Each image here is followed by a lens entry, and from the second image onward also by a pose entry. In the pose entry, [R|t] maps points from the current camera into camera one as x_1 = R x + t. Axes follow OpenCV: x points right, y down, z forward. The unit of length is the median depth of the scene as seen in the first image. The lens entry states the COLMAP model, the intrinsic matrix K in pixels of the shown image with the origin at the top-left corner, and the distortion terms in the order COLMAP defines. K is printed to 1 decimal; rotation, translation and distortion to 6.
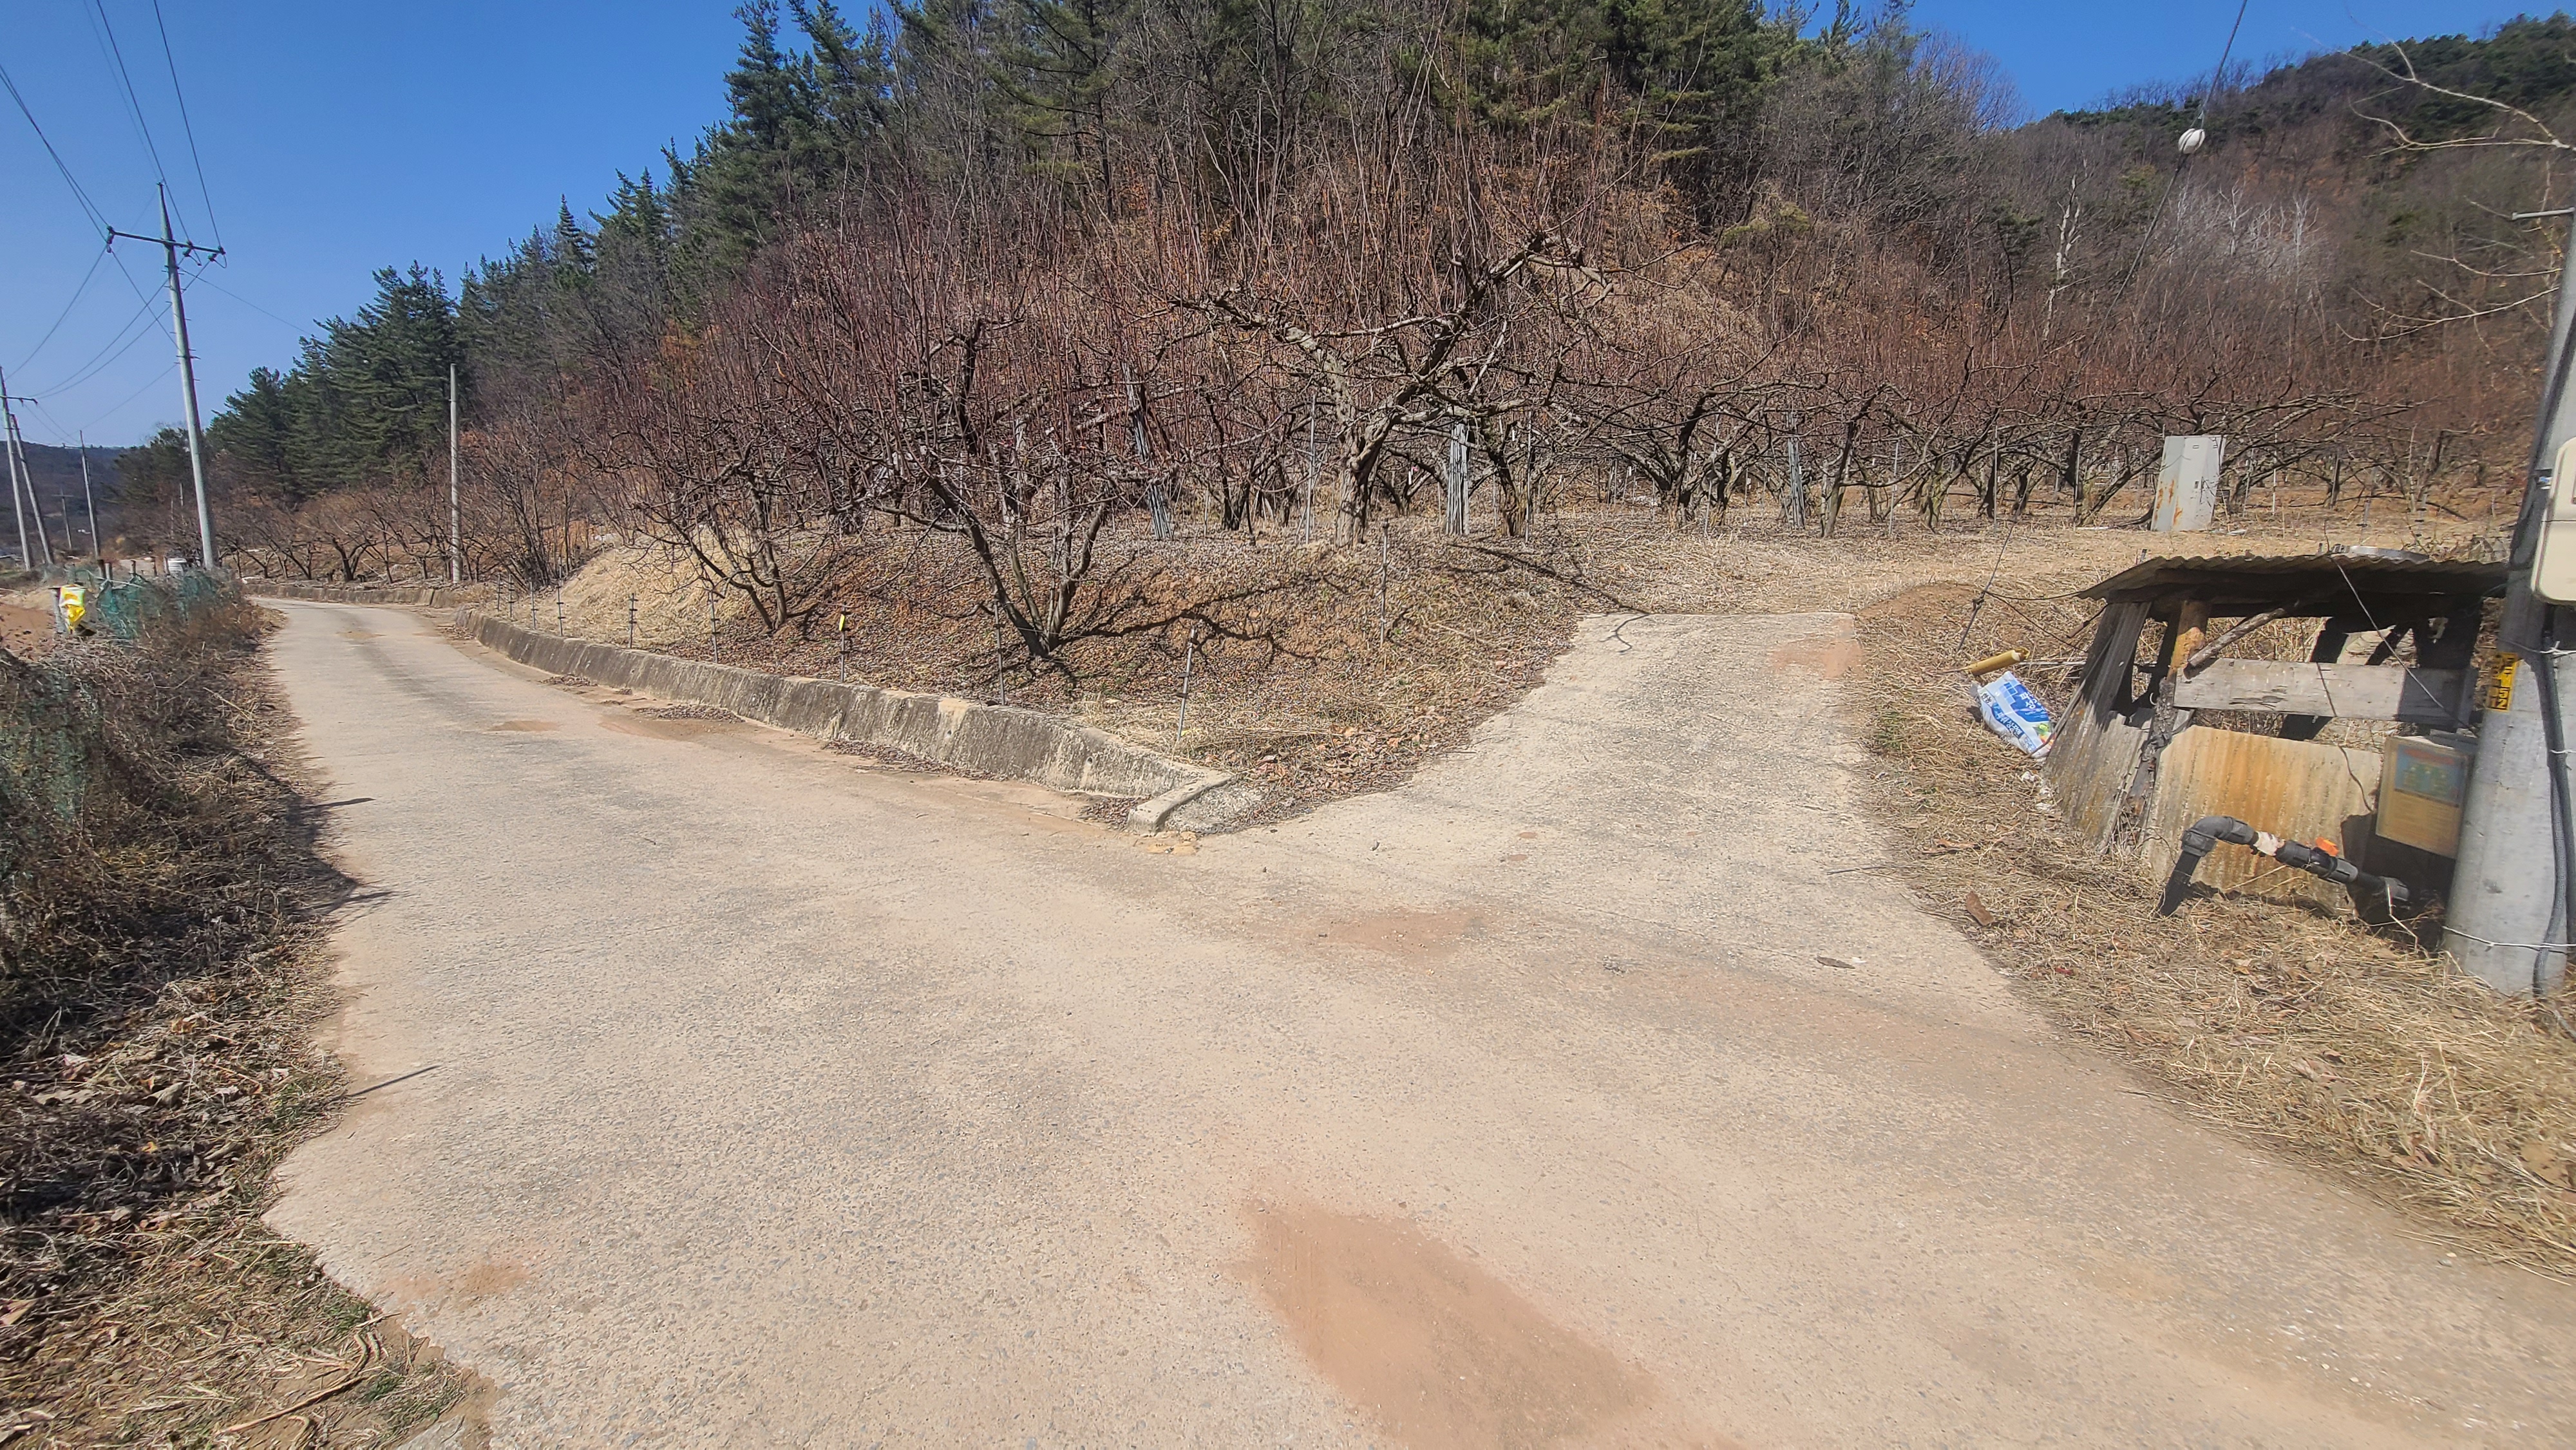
lens RADIAL K [[1079.1, 0, 1280.6], [0, 1079.1, 702.9], [0, 0, 1]] dist [-0.006125, 0.000333]
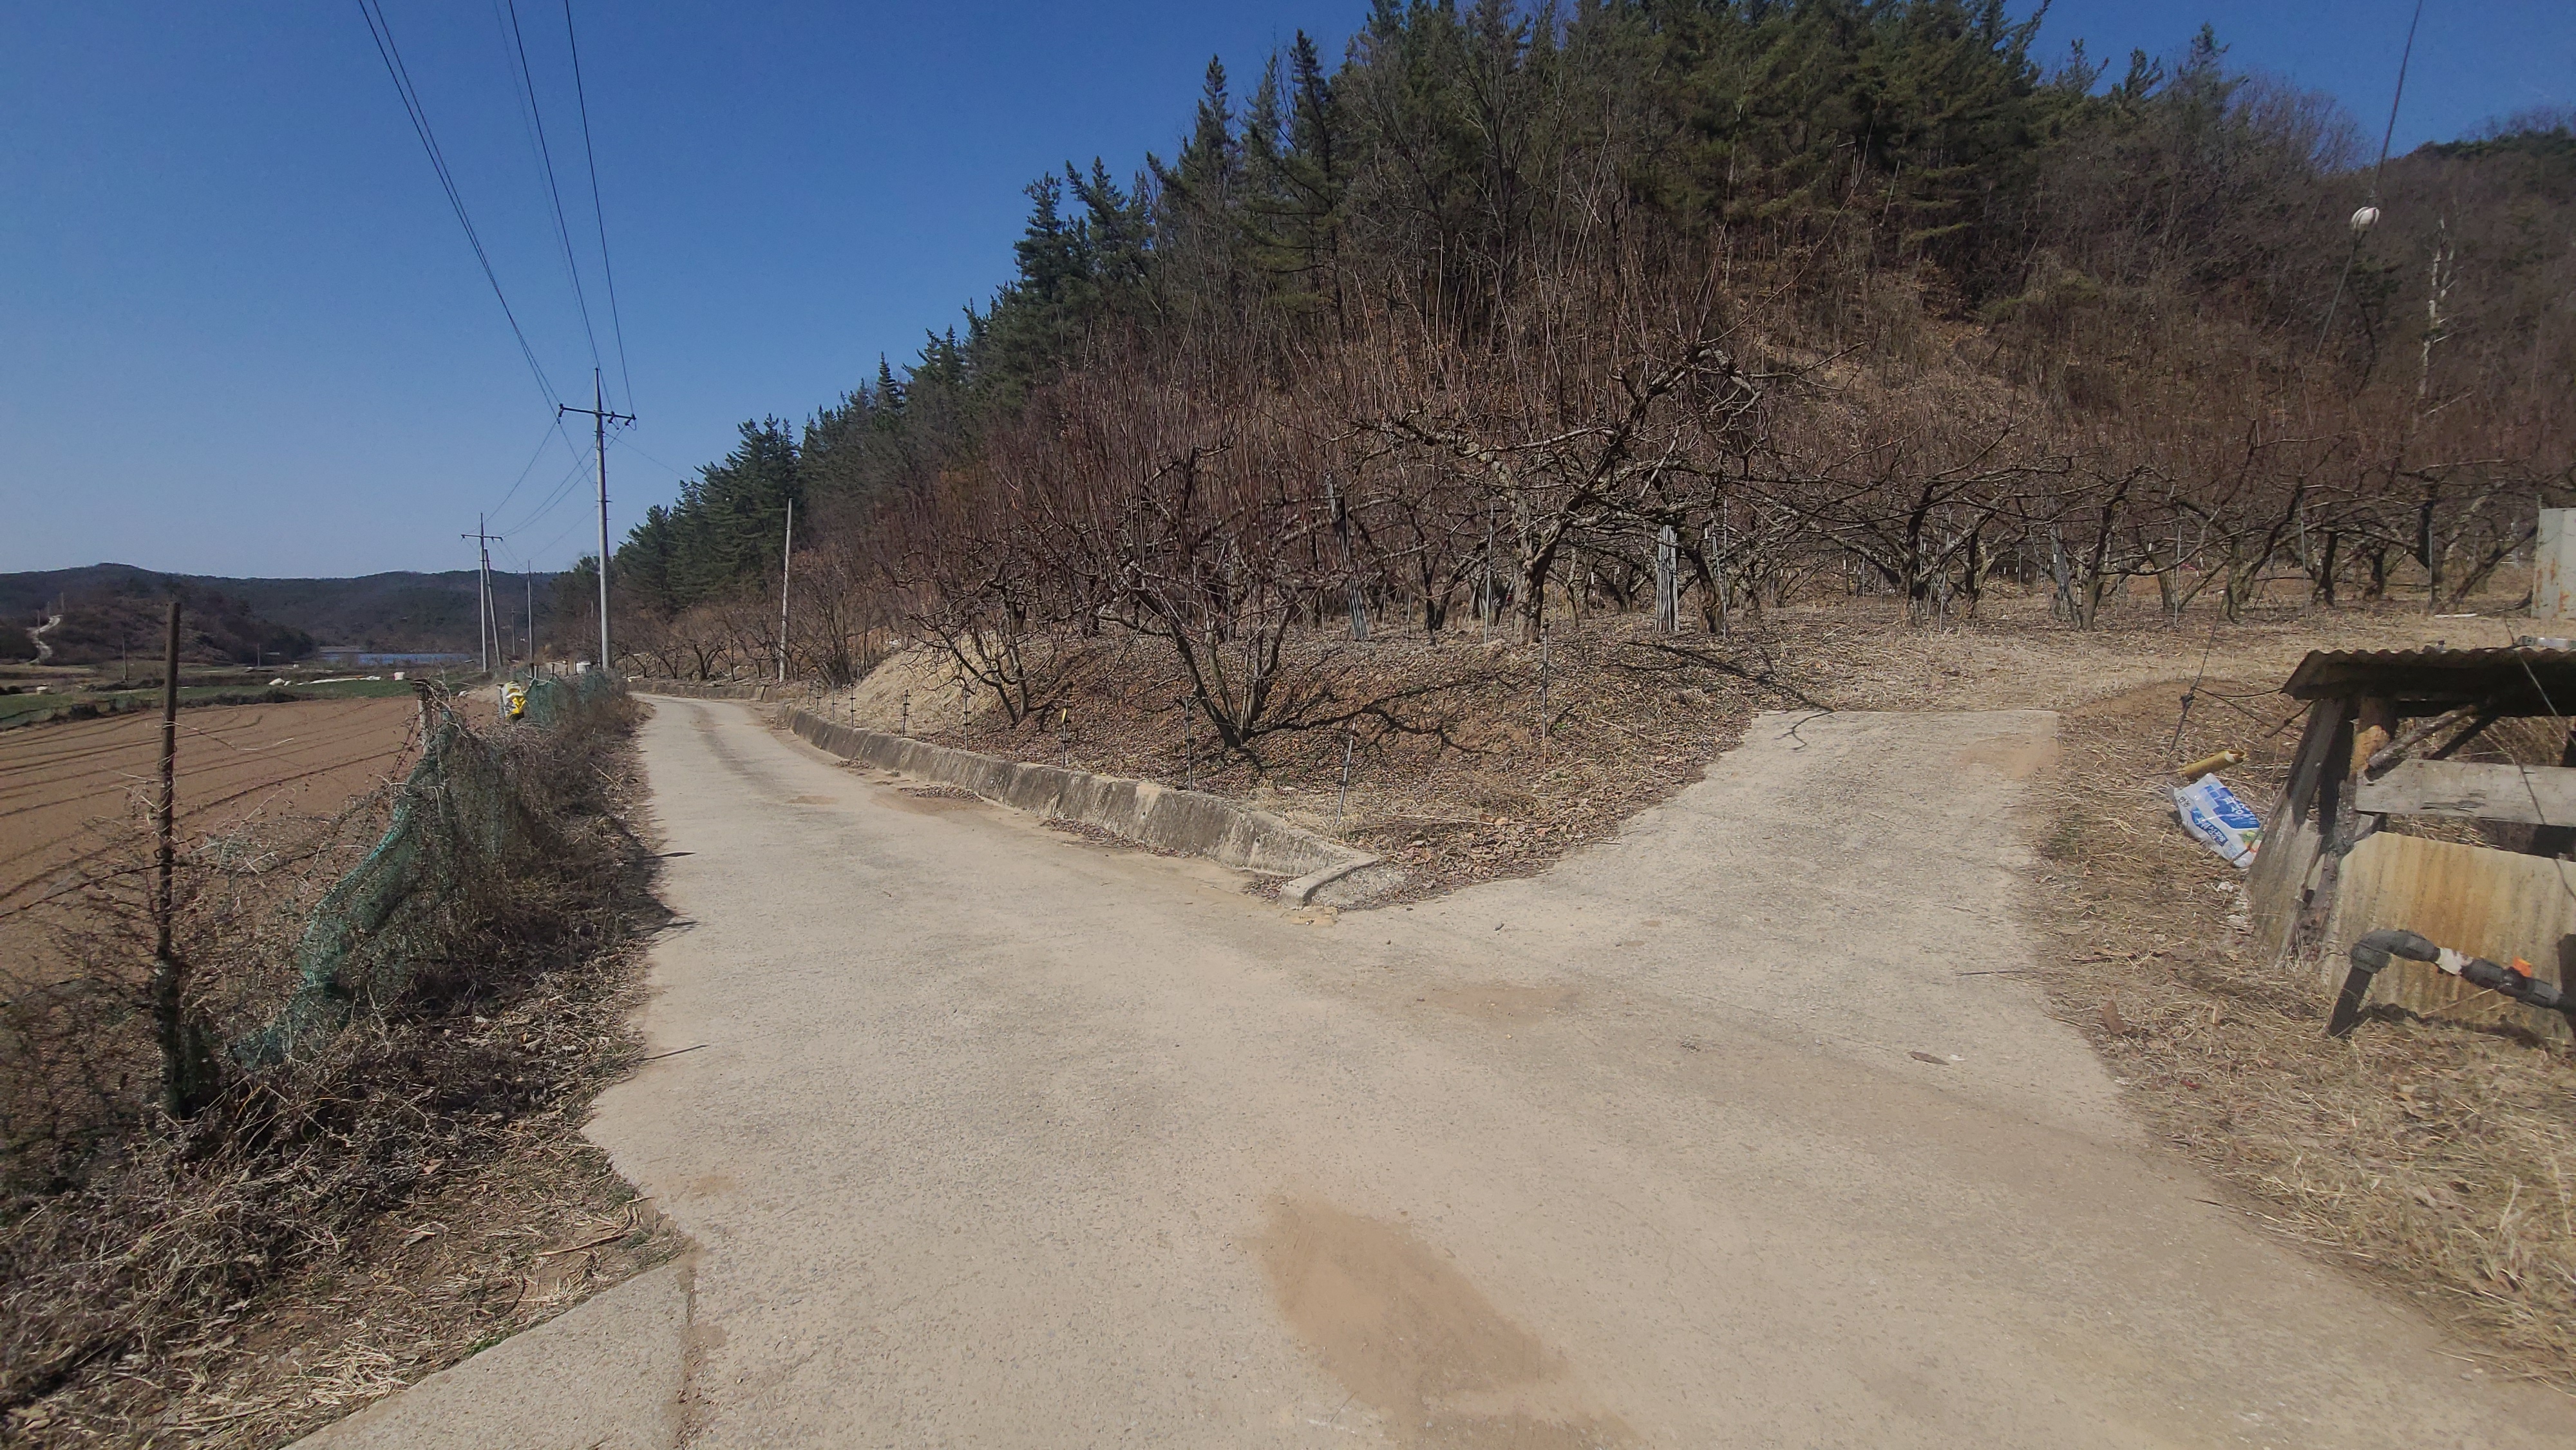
lens RADIAL K [[1079.1, 0, 1280.6], [0, 1079.1, 702.9], [0, 0, 1]] dist [-0.006125, 0.000333]
pose [[0.975244, 0.003280, -0.221107, 0.089404], [-0.023254, 0.995867, -0.087796, 0.009442], [0.219905, 0.090764, 0.971290, -0.076000]]
